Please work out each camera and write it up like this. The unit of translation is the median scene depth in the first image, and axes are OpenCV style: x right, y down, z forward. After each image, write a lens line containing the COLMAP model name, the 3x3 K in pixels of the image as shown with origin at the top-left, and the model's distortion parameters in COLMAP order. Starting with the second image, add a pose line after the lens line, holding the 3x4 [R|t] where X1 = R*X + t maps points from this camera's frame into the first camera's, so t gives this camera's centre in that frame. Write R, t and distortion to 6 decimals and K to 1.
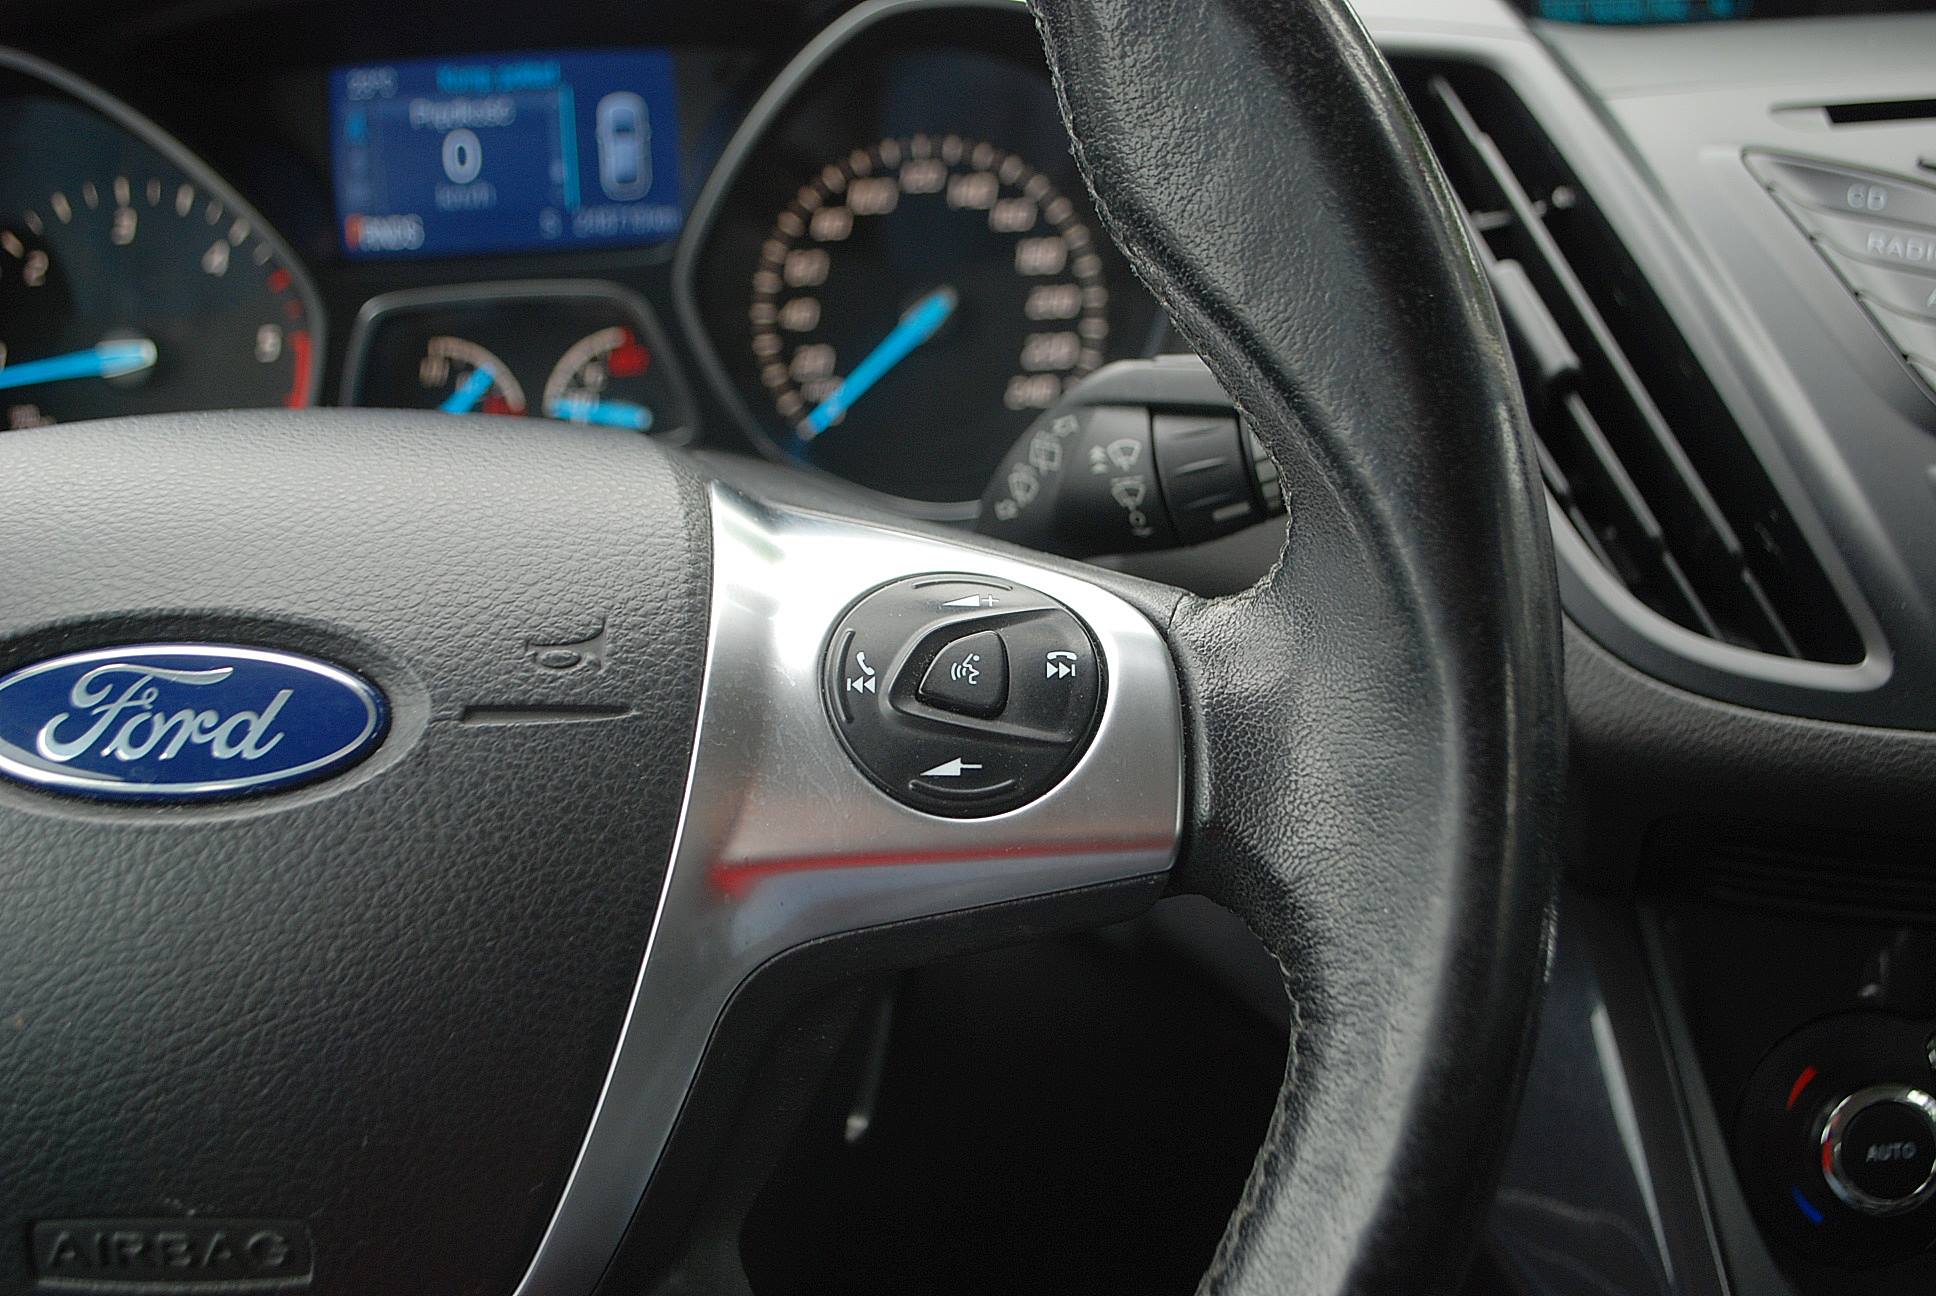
lens RADIAL K [[1995.2, 0, 967.8], [0, 1995.2, 661.0], [0, 0, 1]] dist [-0.064391, 0.000000]
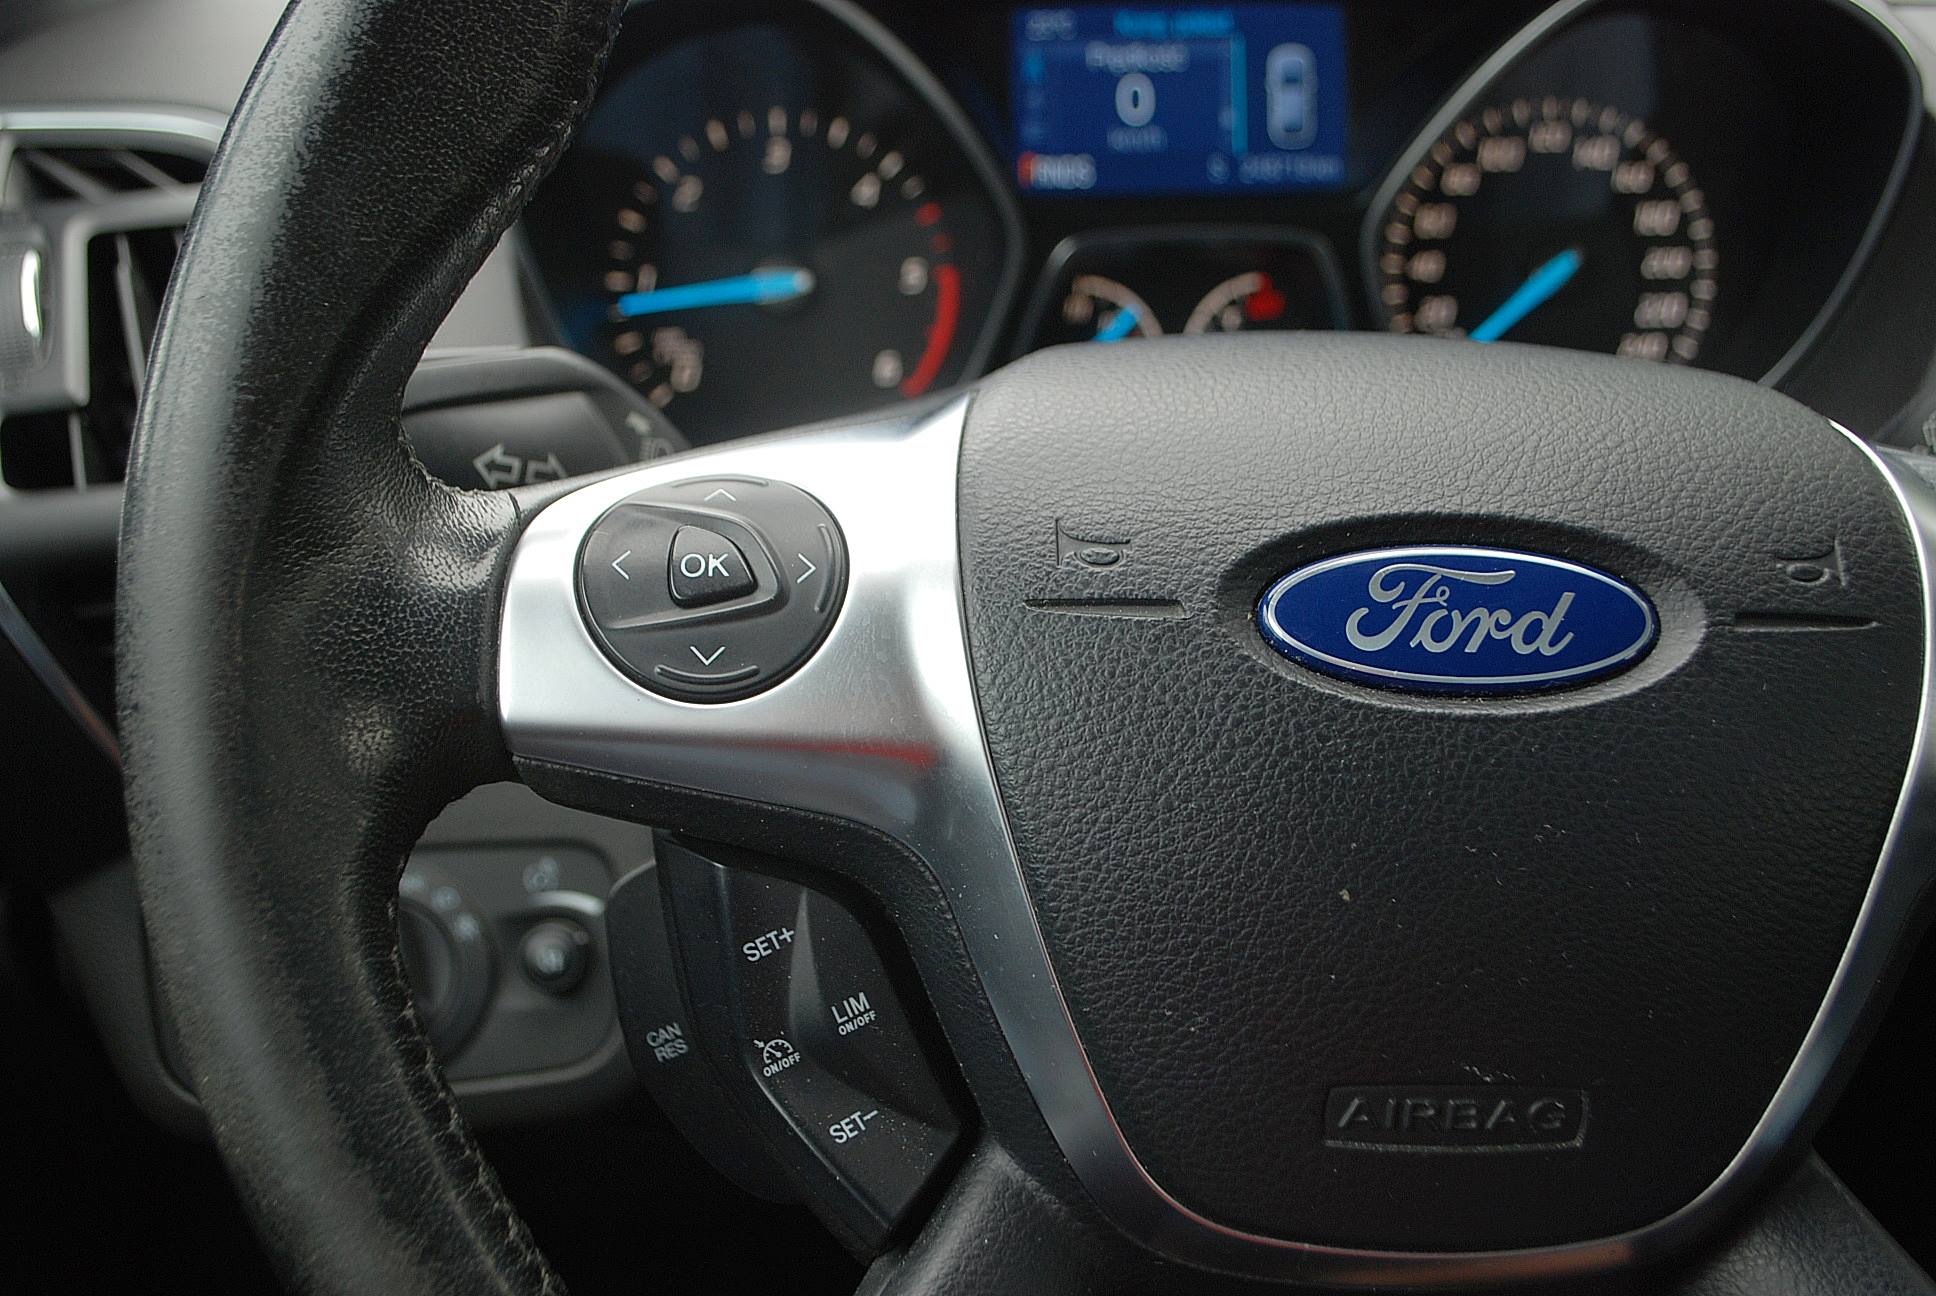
lens RADIAL K [[1995.2, 0, 970.9], [0, 1995.2, 652.4], [0, 0, 1]] dist [-0.064391, 0.000000]
pose [[0.999516, 0.030051, -0.008034, -0.324082], [-0.029944, 0.999466, 0.013065, 0.021043], [0.008423, -0.012818, 0.999882, -0.035875]]
